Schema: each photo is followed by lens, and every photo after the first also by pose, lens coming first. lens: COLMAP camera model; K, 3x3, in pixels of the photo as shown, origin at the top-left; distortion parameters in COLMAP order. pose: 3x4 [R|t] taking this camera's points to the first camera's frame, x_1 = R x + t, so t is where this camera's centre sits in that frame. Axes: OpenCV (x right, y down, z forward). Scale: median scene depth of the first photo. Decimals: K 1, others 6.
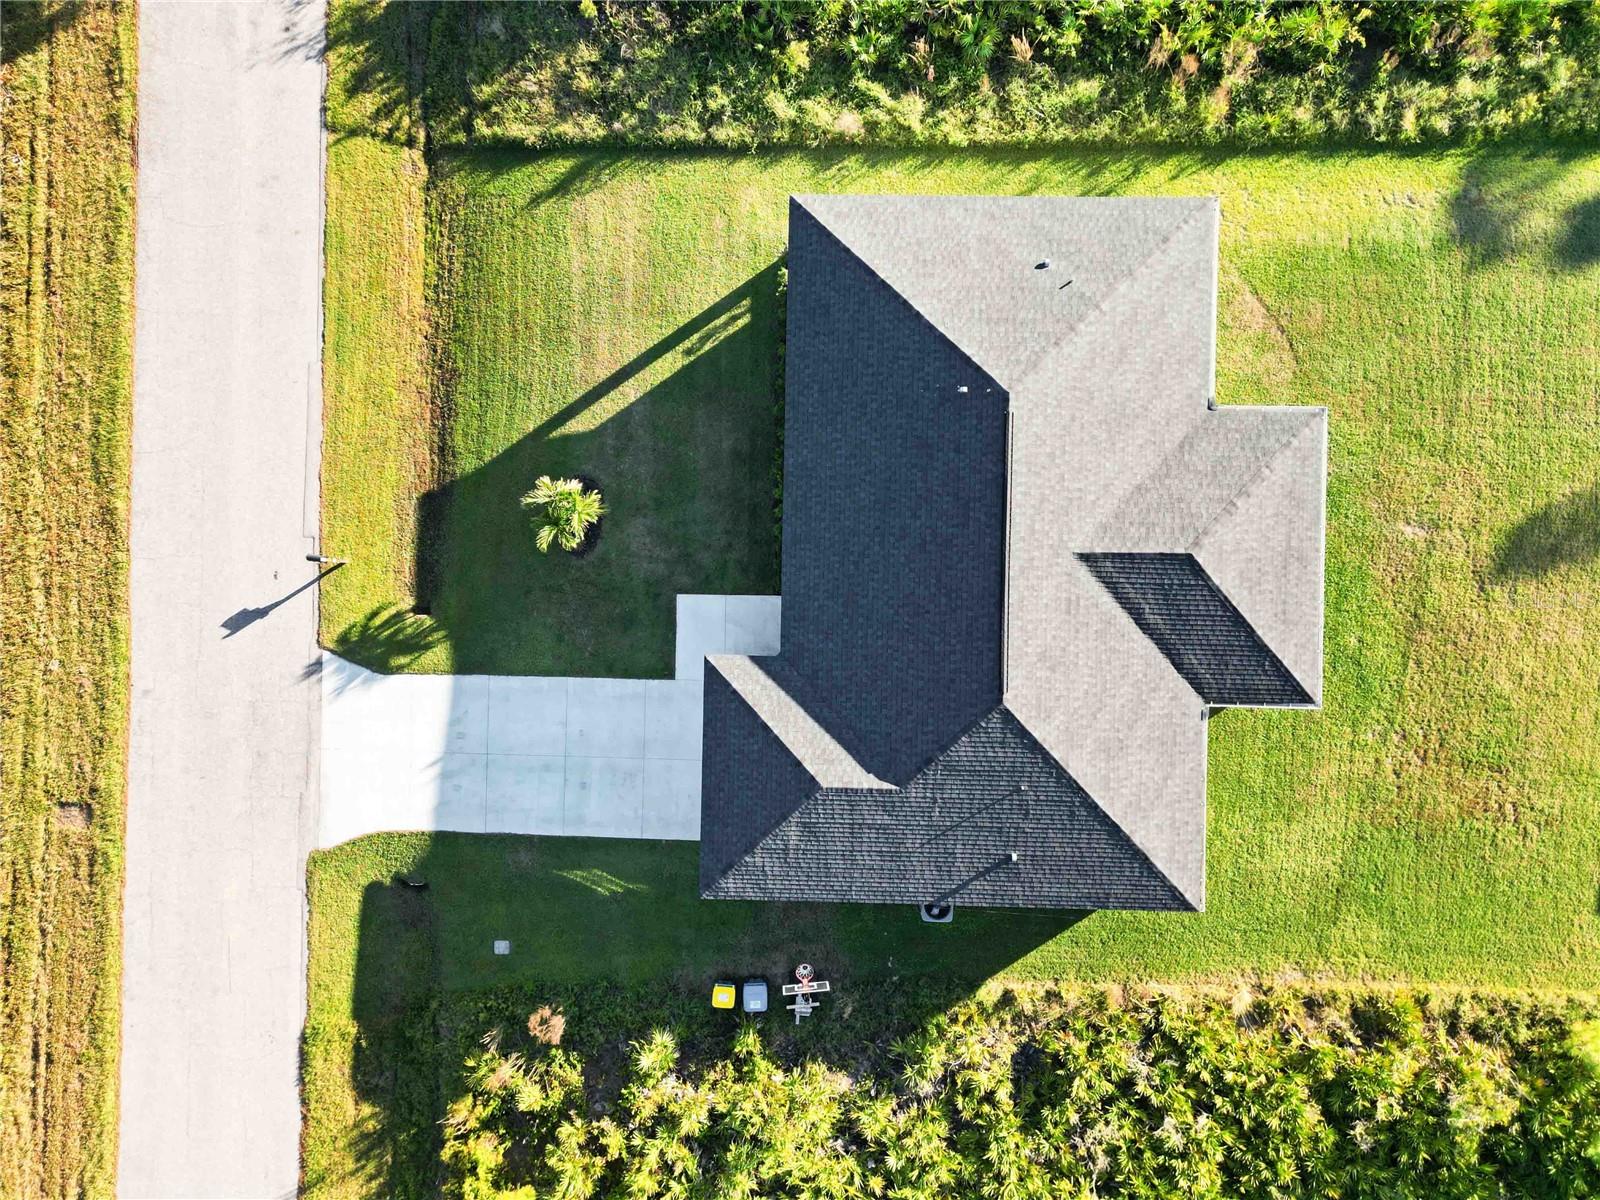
lens RADIAL K [[1125.3, 0, 805.0], [0, 1125.3, 603.1], [0, 0, 1]] dist [0.079887, -0.069973]
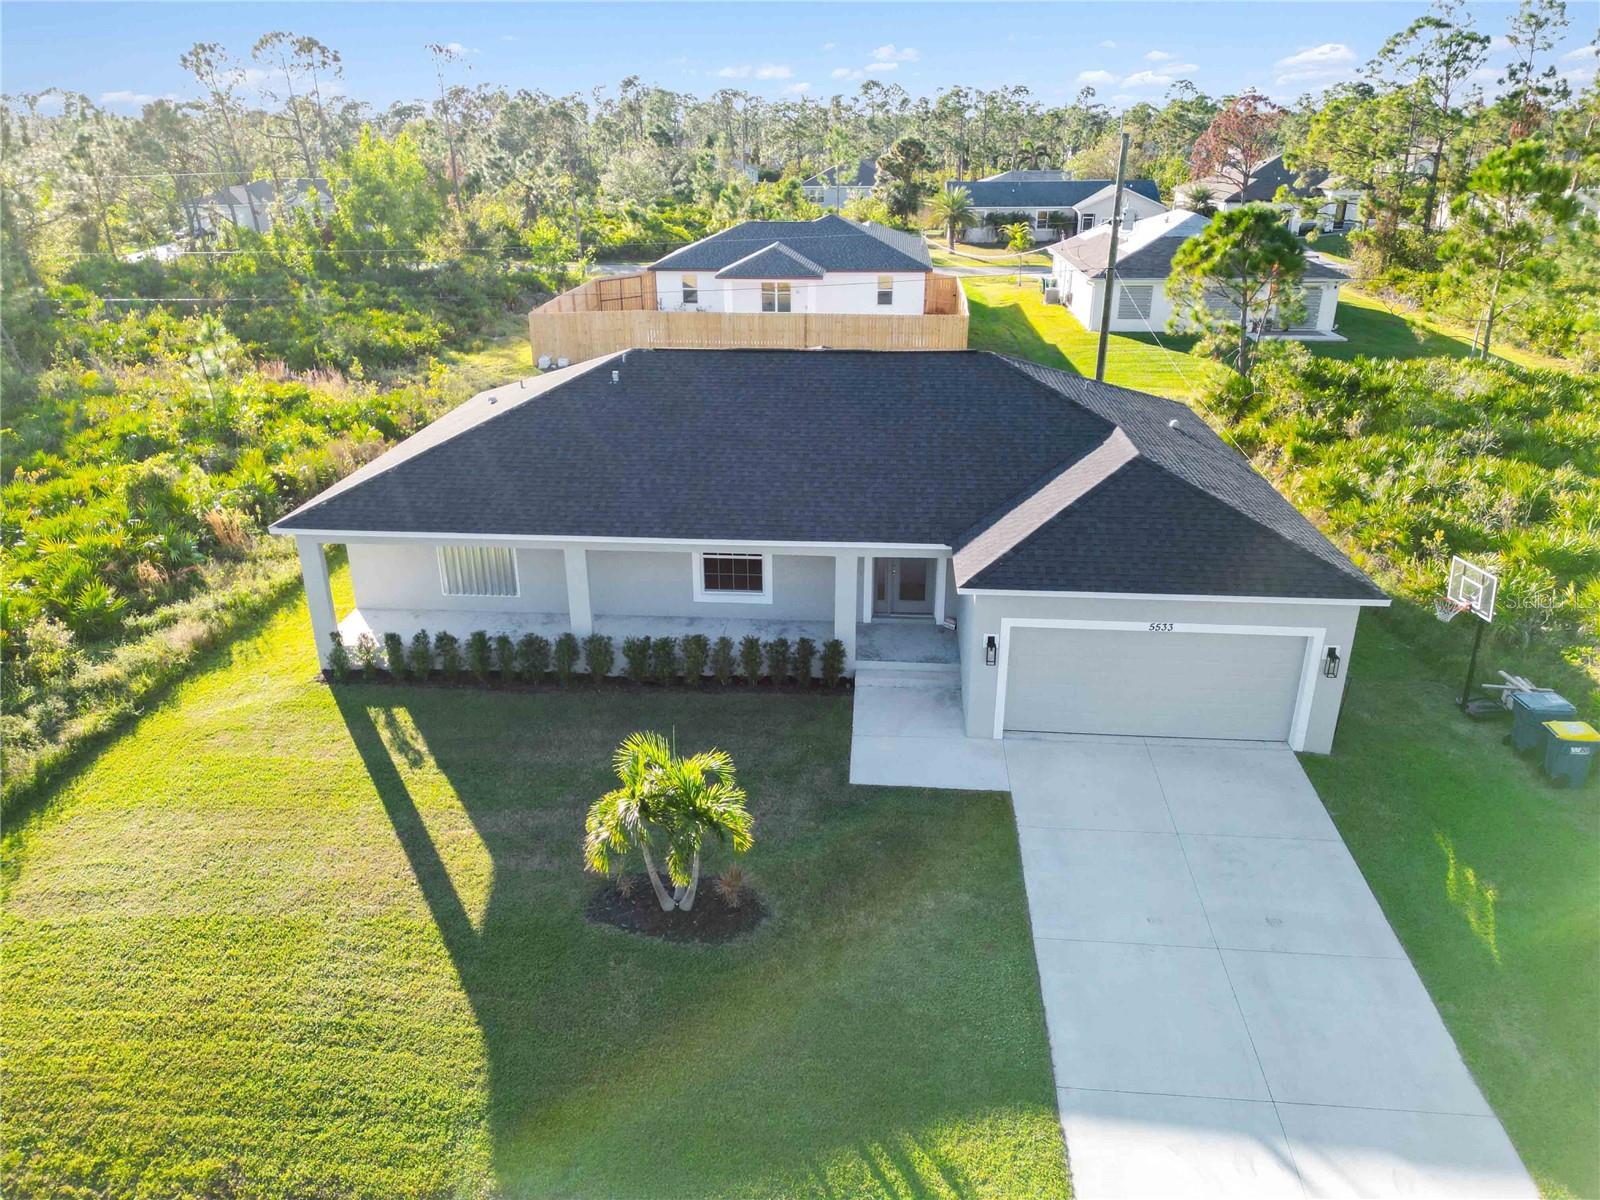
lens RADIAL K [[1125.3, 0, 805.0], [0, 1125.3, 603.1], [0, 0, 1]] dist [0.079887, -0.069973]
pose [[0.057453, -0.379664, 0.923339, -0.579488], [0.998293, 0.012149, -0.057122, 0.000425], [0.010470, 0.925045, 0.379714, 0.711929]]
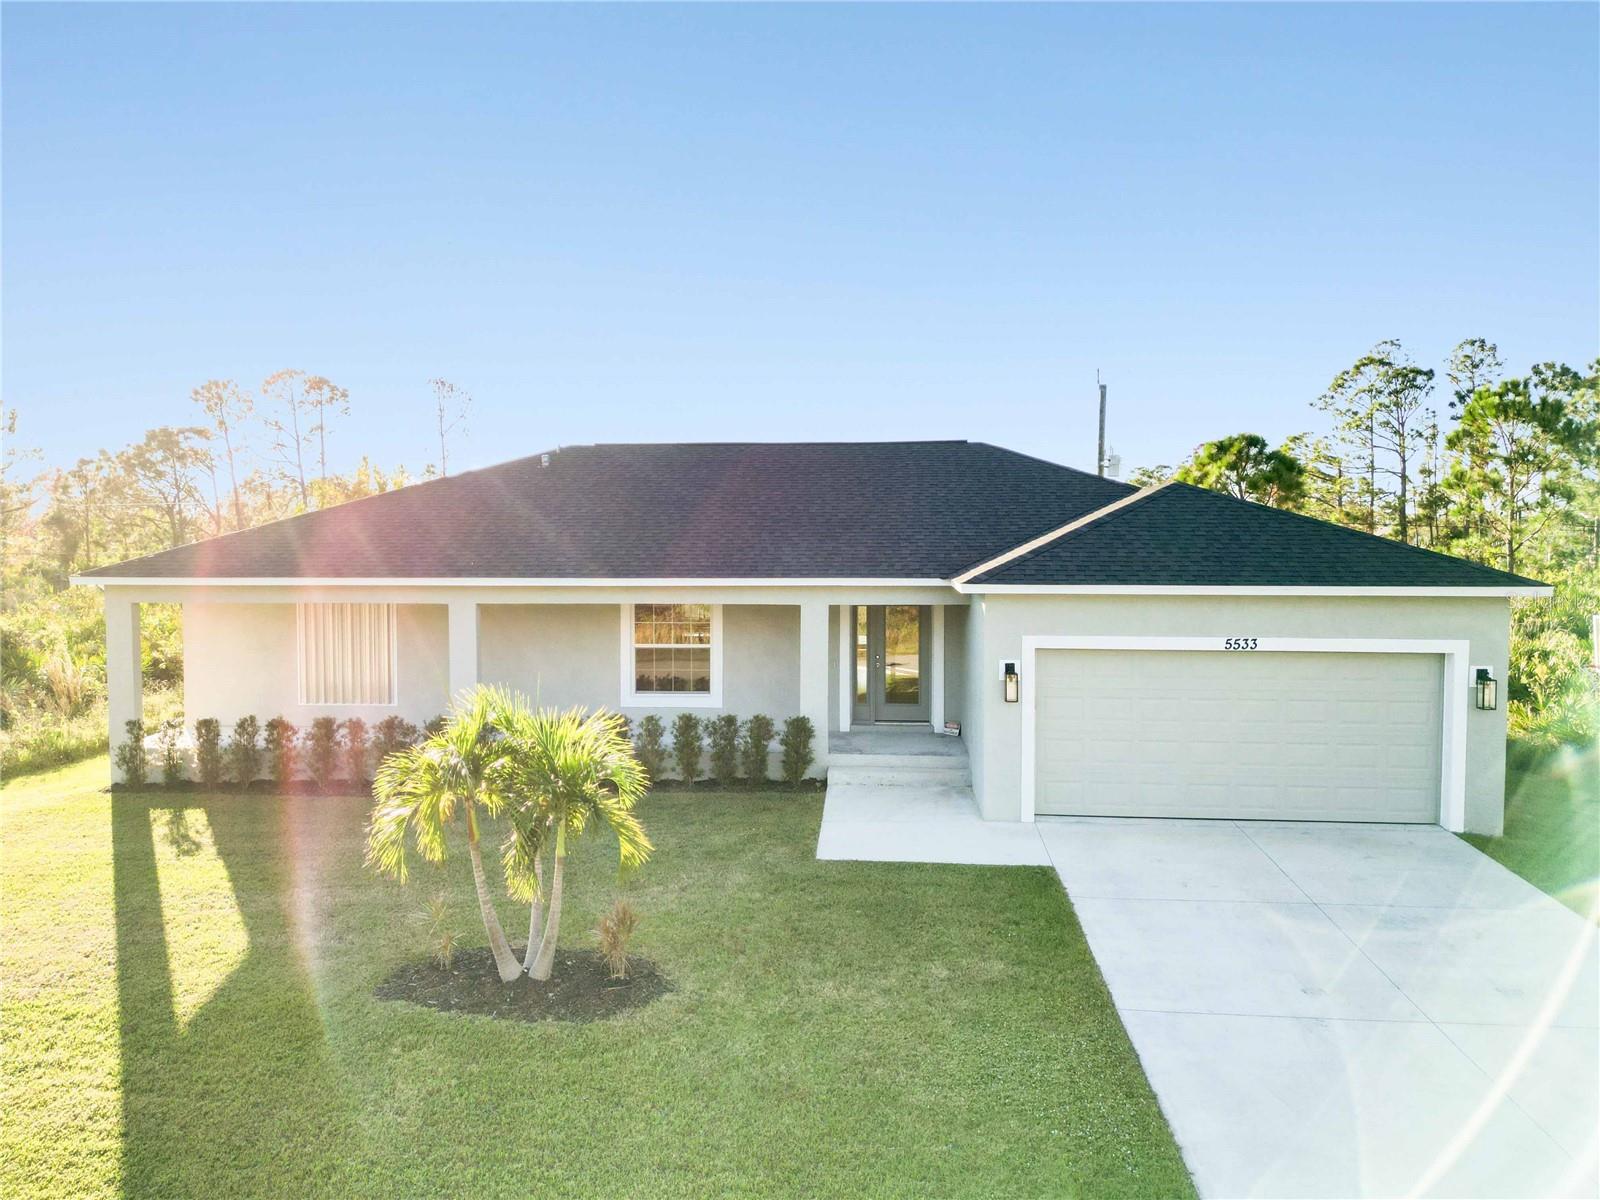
lens RADIAL K [[1125.3, 0, 805.0], [0, 1125.3, 603.1], [0, 0, 1]] dist [0.079887, -0.069973]
pose [[0.049434, -0.044215, 0.997798, -0.477125], [0.998731, -0.007473, -0.049811, 0.007318], [0.009659, 0.998994, 0.043790, 0.897077]]
